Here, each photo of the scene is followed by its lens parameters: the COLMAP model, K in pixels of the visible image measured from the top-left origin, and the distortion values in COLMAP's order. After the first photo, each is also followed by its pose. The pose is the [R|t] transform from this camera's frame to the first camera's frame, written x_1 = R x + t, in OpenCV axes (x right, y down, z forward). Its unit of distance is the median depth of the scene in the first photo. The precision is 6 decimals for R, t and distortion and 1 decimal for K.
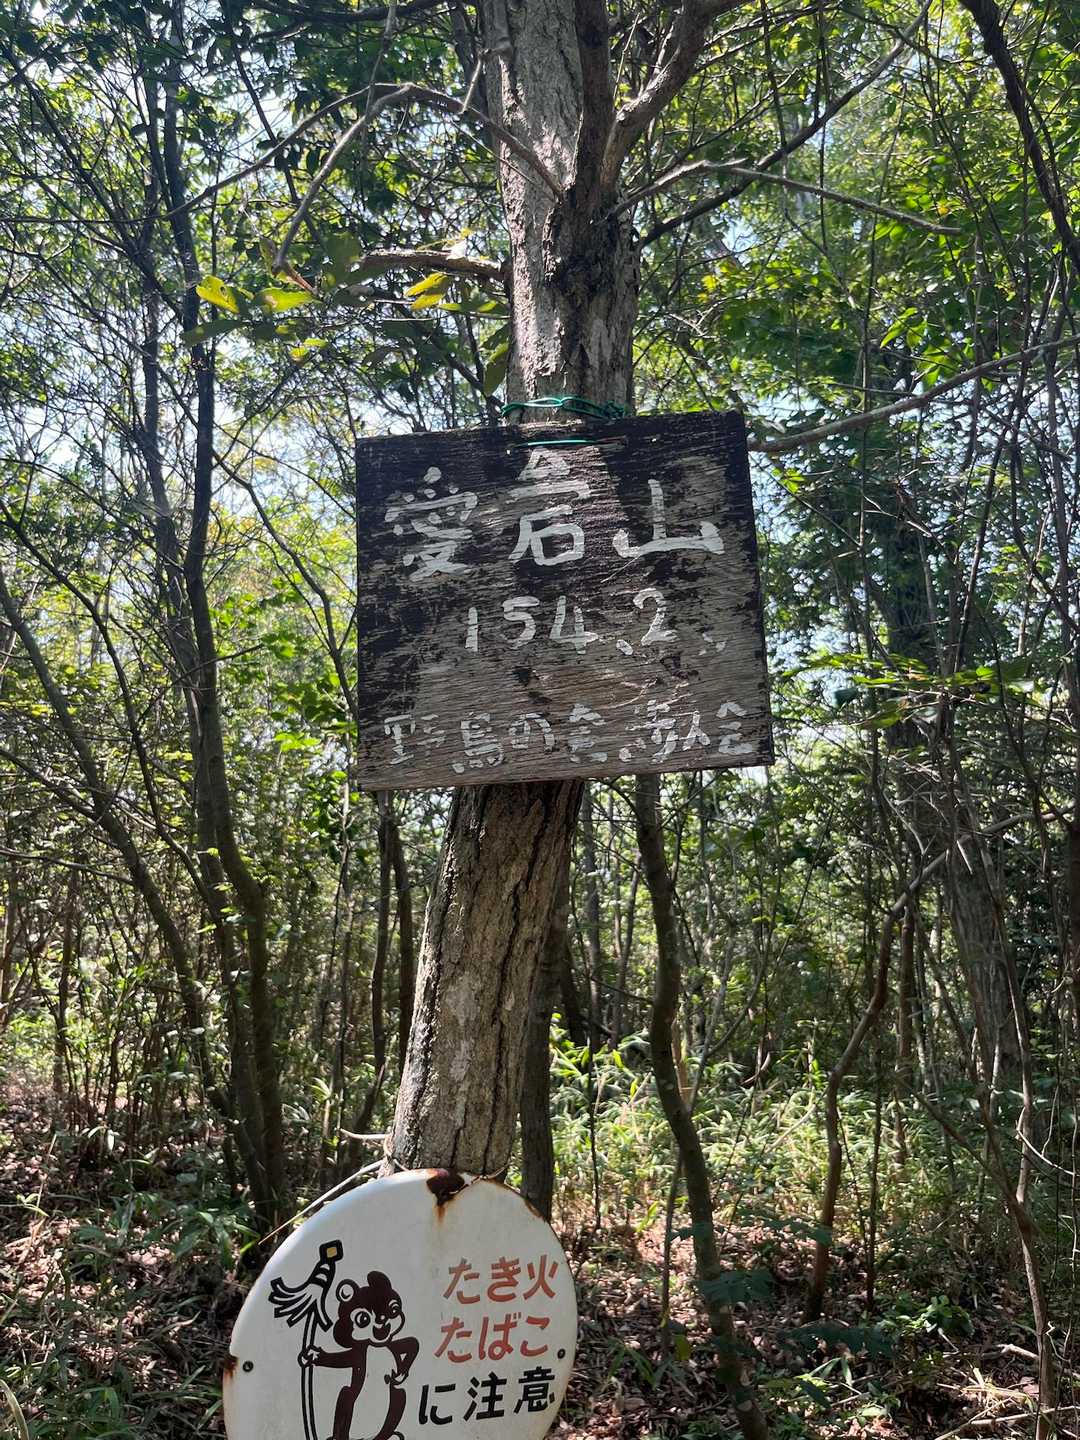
lens RADIAL K [[993.9, 0, 540.0], [0, 993.9, 720.0], [0, 0, 1]] dist [0.092872, -0.180554]
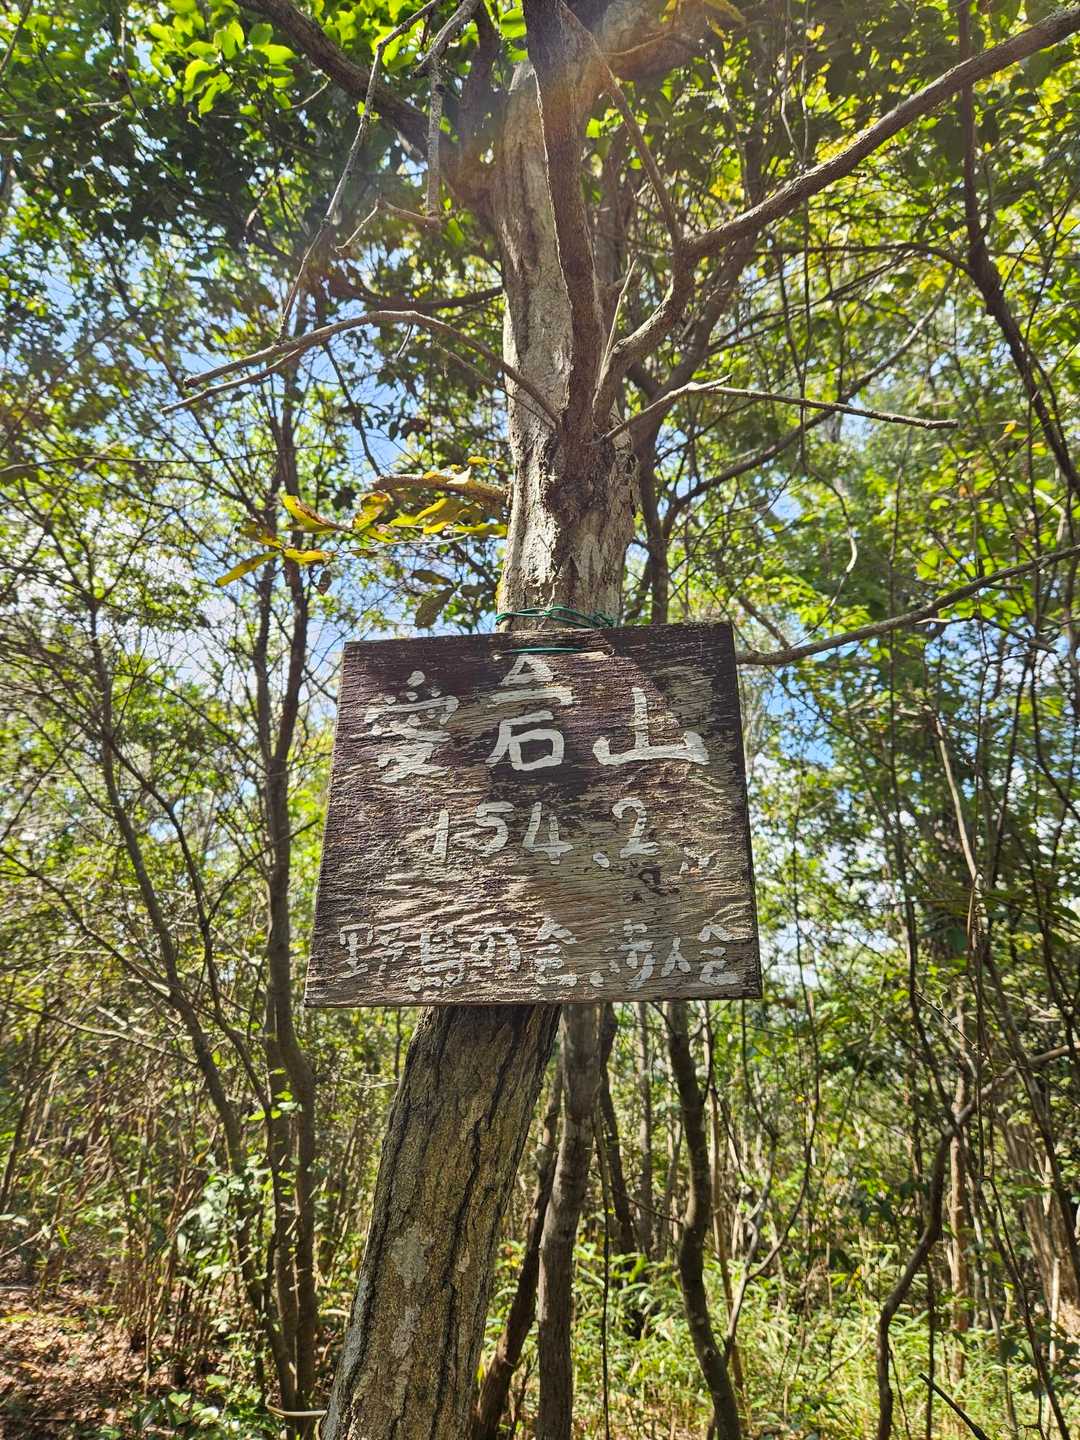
lens RADIAL K [[902.4, 0, 540.0], [0, 902.4, 720.0], [0, 0, 1]] dist [-0.000623, -0.002175]
pose [[0.996611, 0.025777, -0.078117, 0.089305], [-0.041802, 0.976582, -0.211044, -0.019216], [0.070848, 0.213594, 0.974350, 0.139321]]
